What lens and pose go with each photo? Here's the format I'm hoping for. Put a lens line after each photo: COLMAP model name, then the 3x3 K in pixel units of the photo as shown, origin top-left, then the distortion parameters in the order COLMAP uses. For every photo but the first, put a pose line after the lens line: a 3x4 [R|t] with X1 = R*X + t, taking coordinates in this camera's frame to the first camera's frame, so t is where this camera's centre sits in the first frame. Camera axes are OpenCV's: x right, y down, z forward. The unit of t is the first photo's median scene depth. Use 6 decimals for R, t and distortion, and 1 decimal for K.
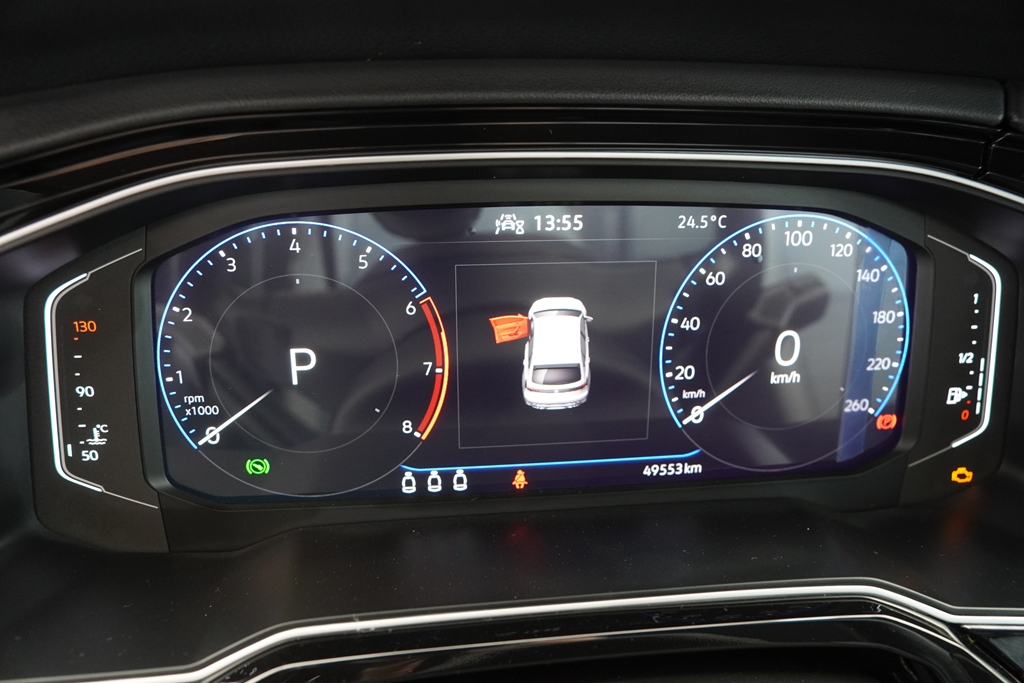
lens RADIAL K [[767.2, 0, 512.0], [0, 767.2, 341.5], [0, 0, 1]] dist [-0.147363, 0.119615]
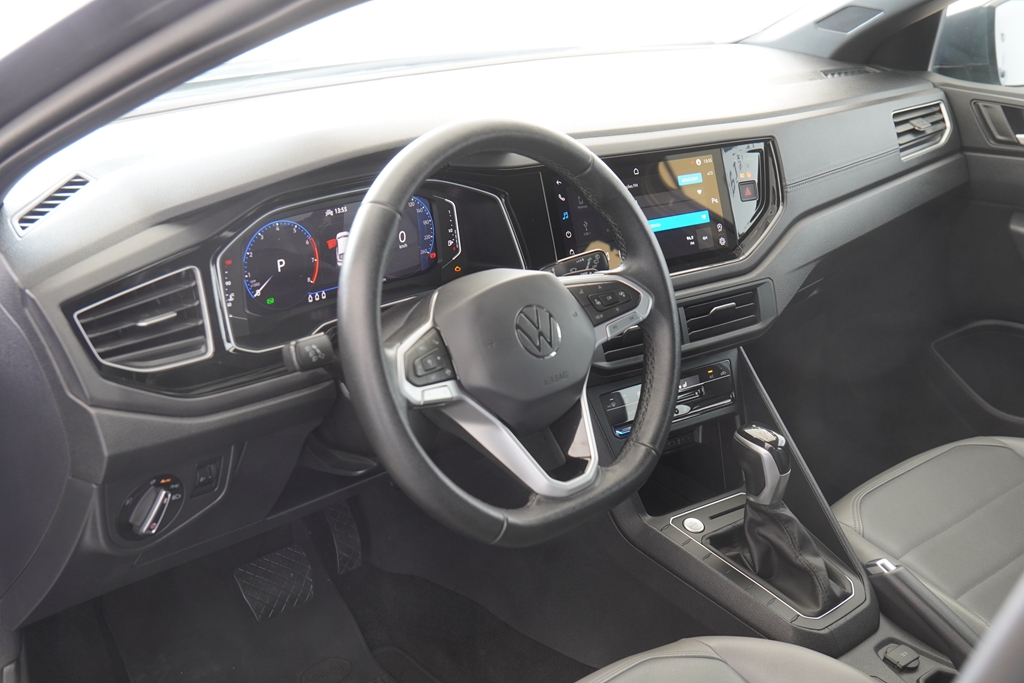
lens RADIAL K [[1392.2, 0, 512.0], [0, 1392.2, 341.5], [0, 0, 1]] dist [0.017895, 0.031602]
pose [[0.788639, -0.206469, 0.579154, -2.932898], [0.211230, 0.975583, 0.060163, 0.195163], [-0.577434, 0.074888, 0.812995, -4.262428]]
